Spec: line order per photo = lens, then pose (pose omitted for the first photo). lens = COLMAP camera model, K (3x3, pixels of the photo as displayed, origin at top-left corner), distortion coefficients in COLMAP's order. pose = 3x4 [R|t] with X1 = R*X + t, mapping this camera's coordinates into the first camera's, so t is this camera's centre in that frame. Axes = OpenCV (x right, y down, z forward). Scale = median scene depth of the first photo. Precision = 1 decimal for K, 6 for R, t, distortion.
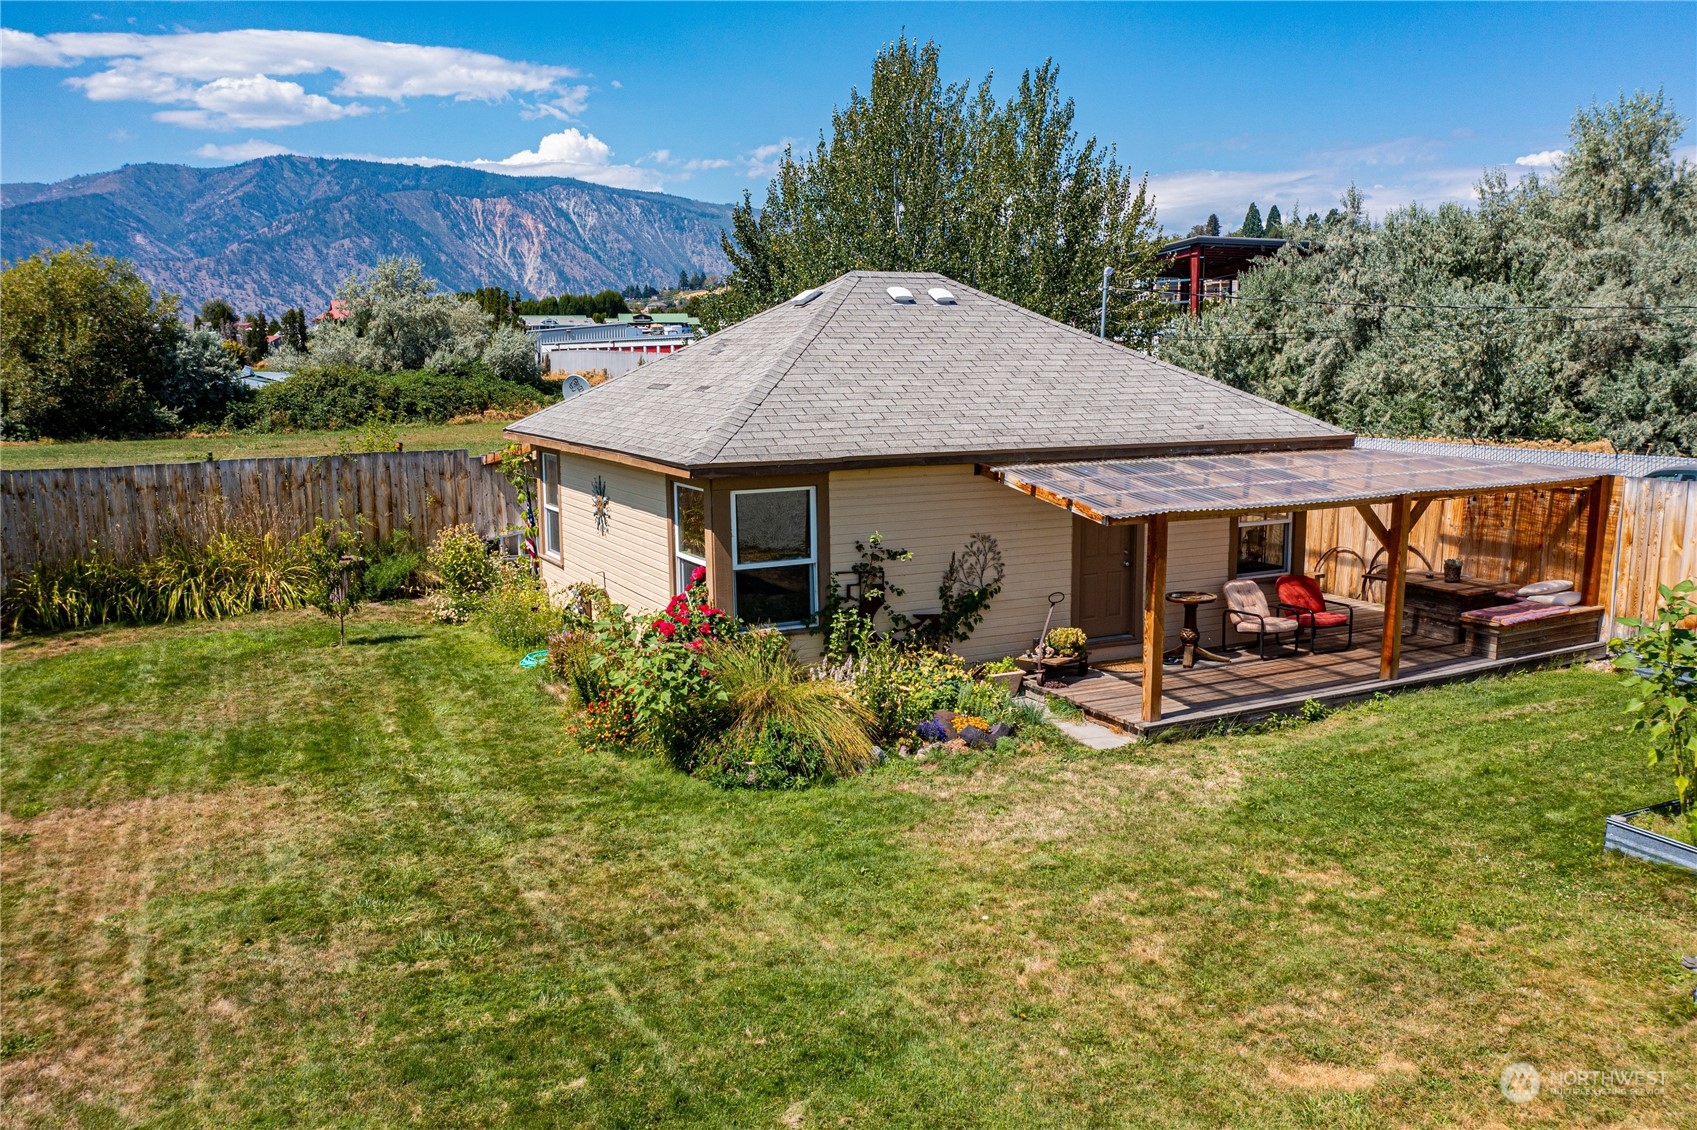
lens RADIAL K [[1329.2, 0, 849.3], [0, 1329.2, 576.9], [0, 0, 1]] dist [-0.019492, 0.008730]
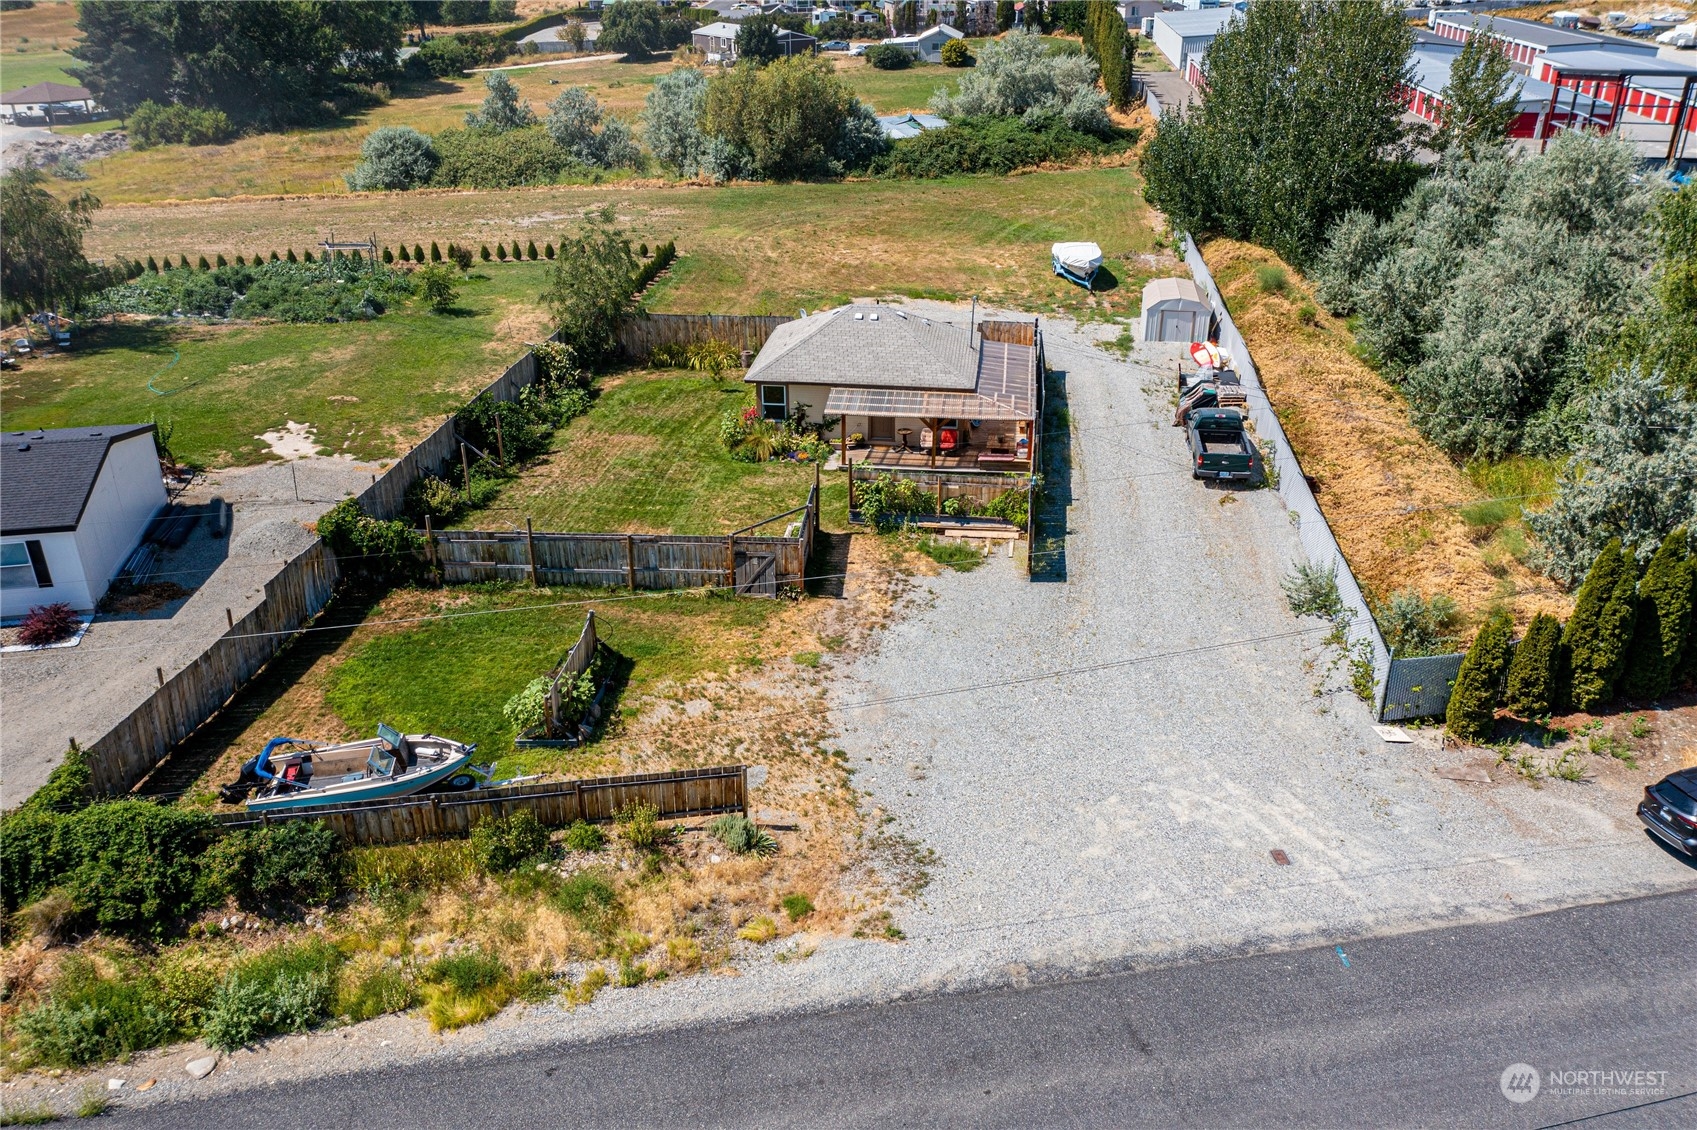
lens RADIAL K [[1328.9, 0, 849.6], [0, 1328.9, 573.7], [0, 0, 1]] dist [-0.021455, 0.010099]
pose [[0.825559, 0.255910, -0.502953, 1.530072], [-0.097772, 0.942648, 0.319148, -0.557547], [0.555781, -0.214301, 0.803233, -1.447586]]
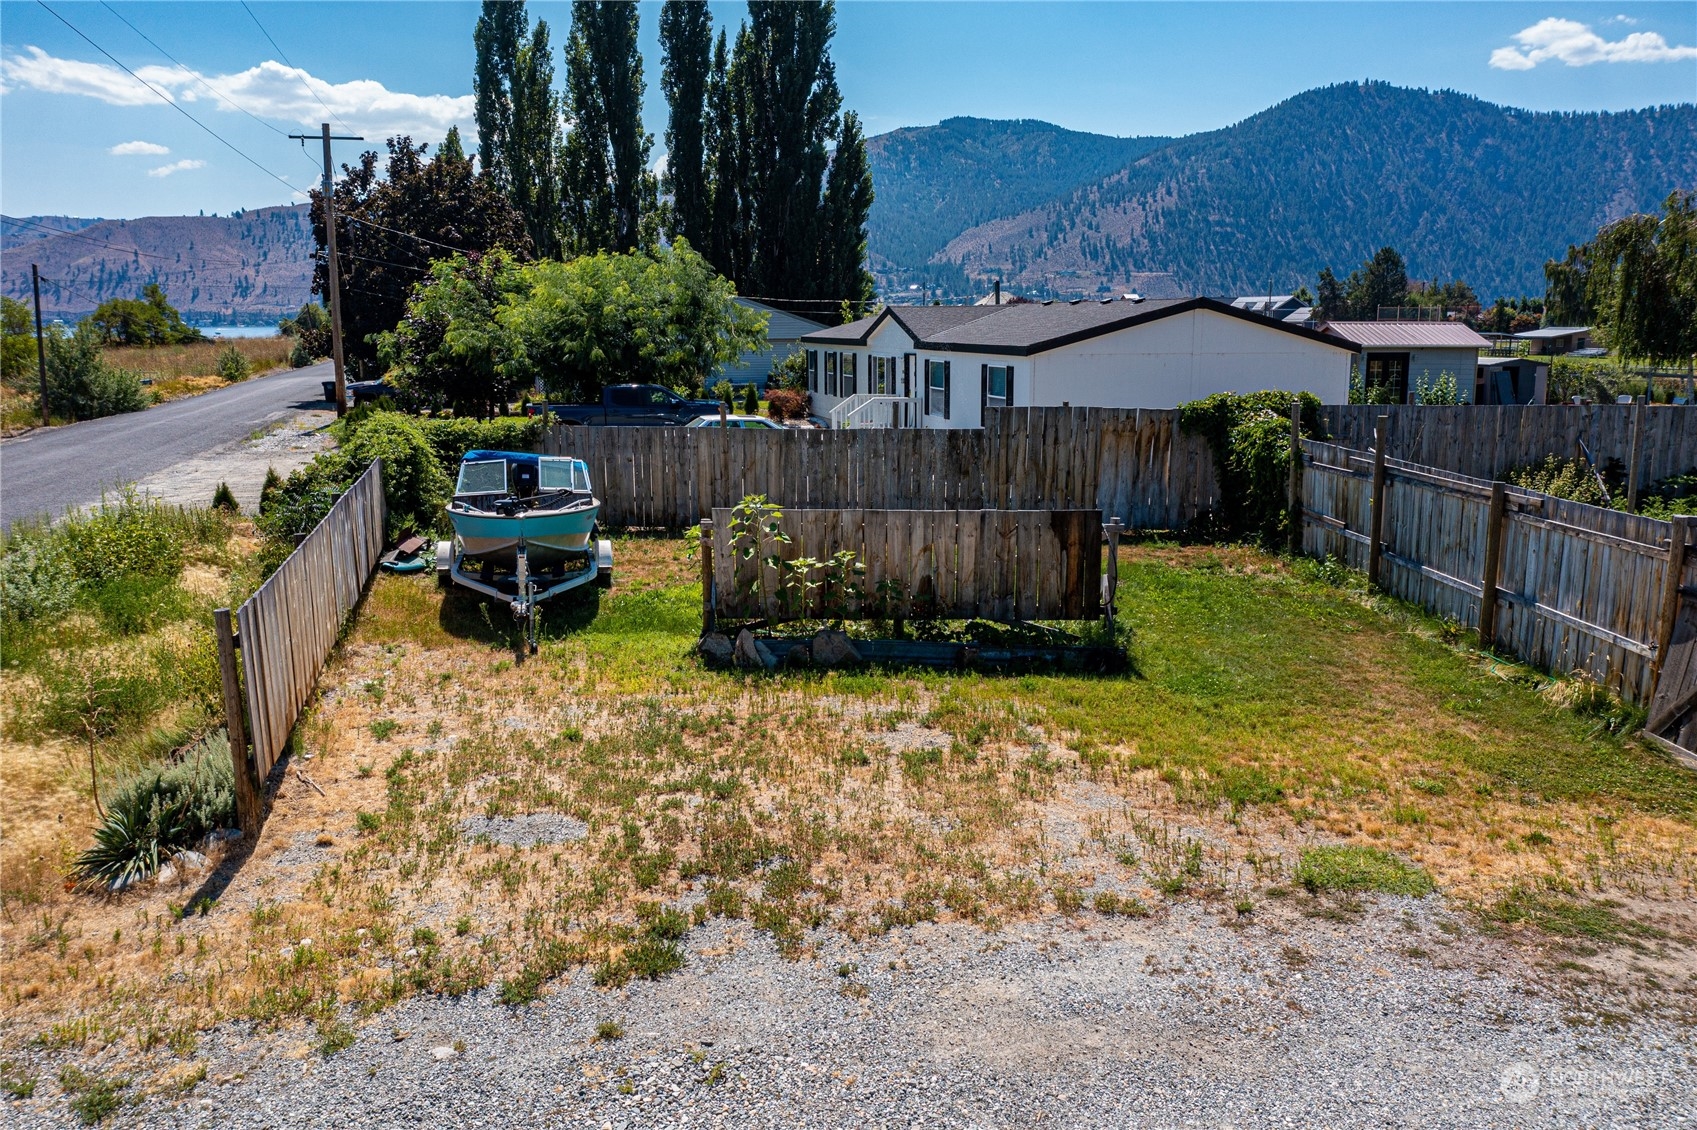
lens RADIAL K [[1328.9, 0, 849.6], [0, 1328.9, 573.7], [0, 0, 1]] dist [-0.021455, 0.010099]
pose [[-0.491866, 0.170486, -0.853816, 1.008144], [-0.137830, 0.953030, 0.269698, -0.017037], [0.859692, 0.250336, -0.445265, 0.081411]]
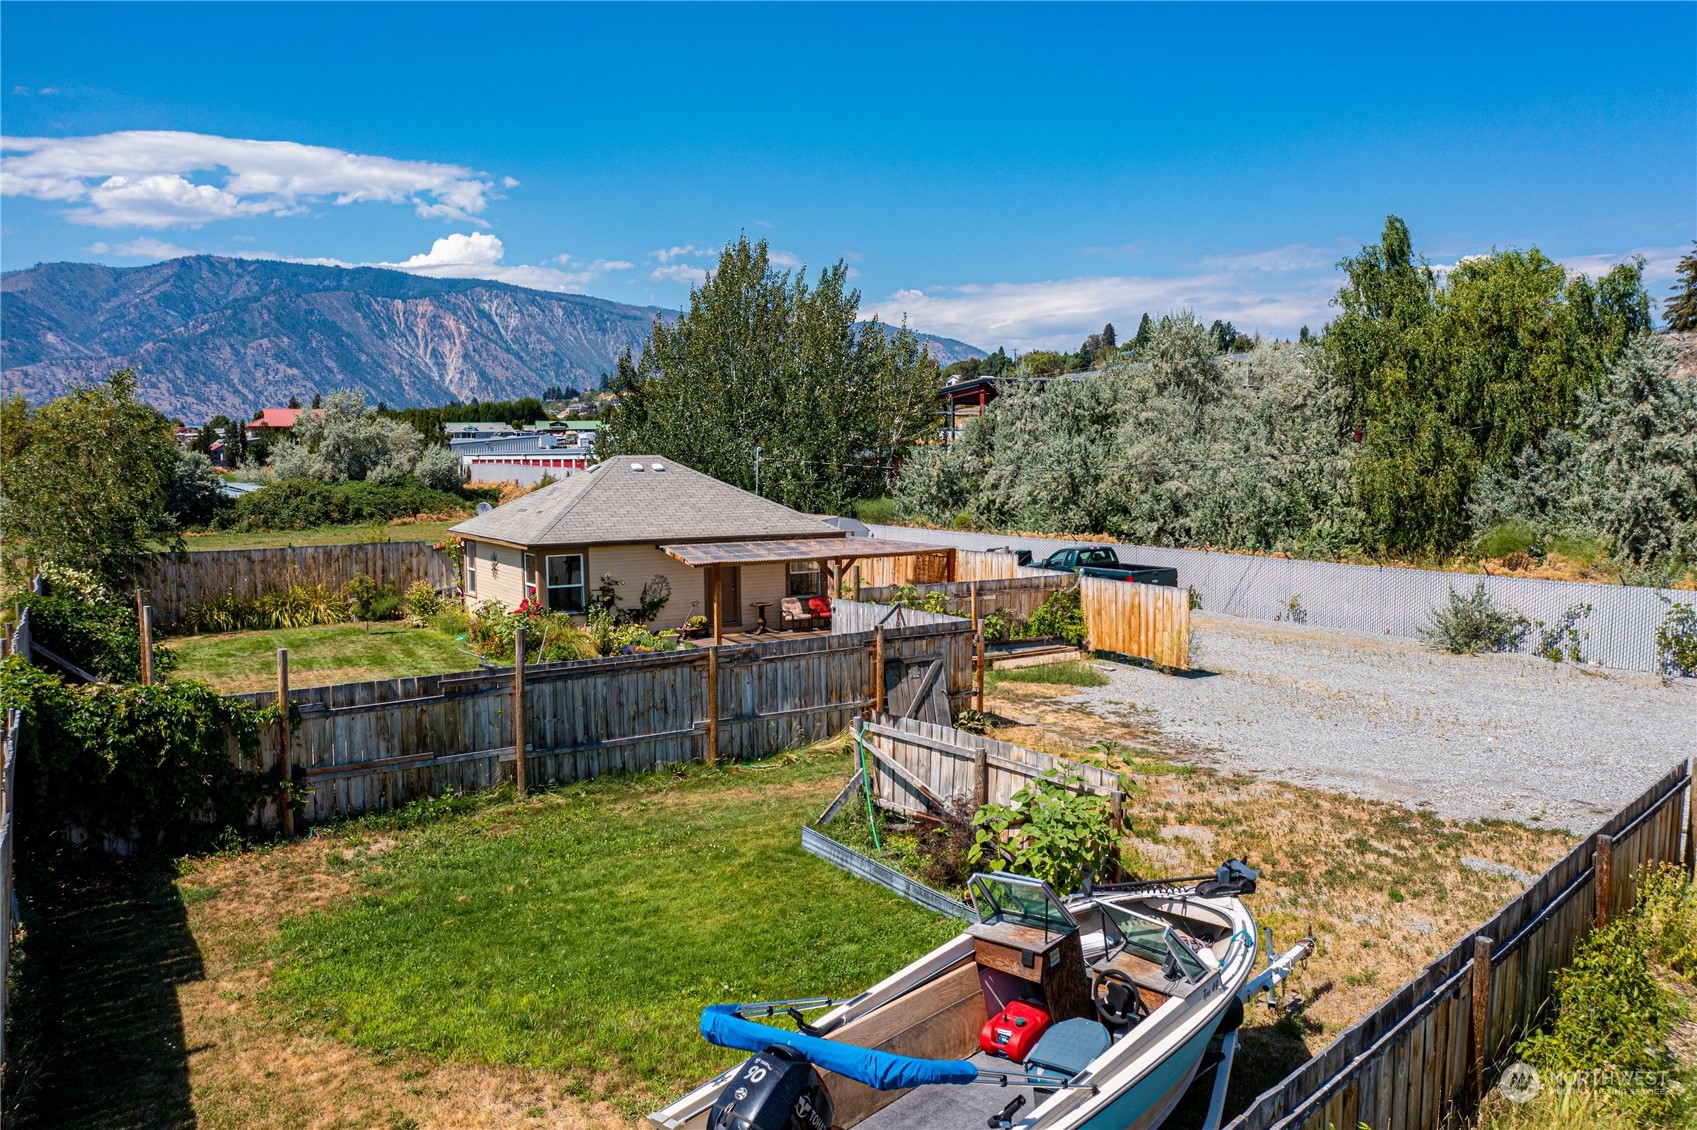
lens RADIAL K [[1328.9, 0, 849.6], [0, 1328.9, 573.7], [0, 0, 1]] dist [-0.021455, 0.010099]
pose [[0.998293, -0.005184, 0.058179, 0.223804], [0.009568, 0.997113, -0.075323, 0.108470], [-0.057621, 0.075751, 0.995461, -1.001394]]
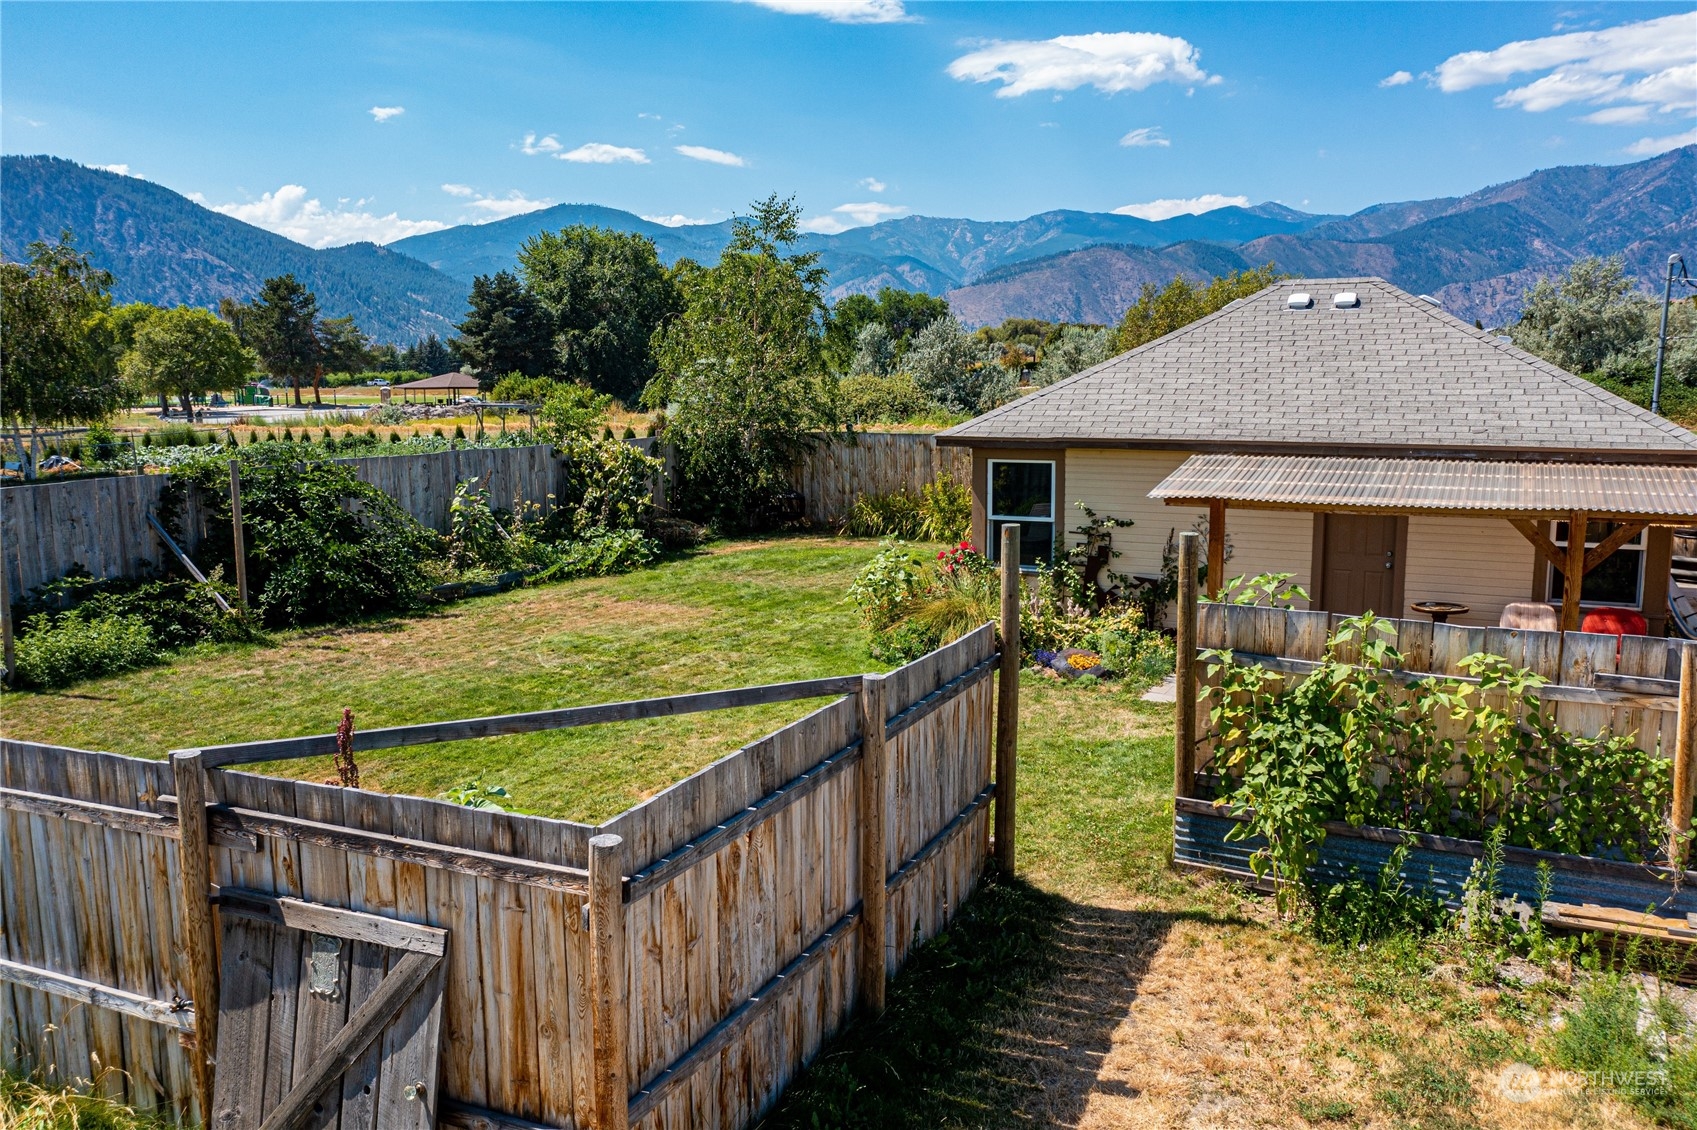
lens RADIAL K [[1328.9, 0, 849.6], [0, 1328.9, 573.7], [0, 0, 1]] dist [-0.021455, 0.010099]
pose [[0.579890, 0.126312, -0.804843, 0.630689], [-0.130336, 0.989567, 0.061395, -0.009906], [0.804202, 0.069297, 0.590303, 0.074671]]
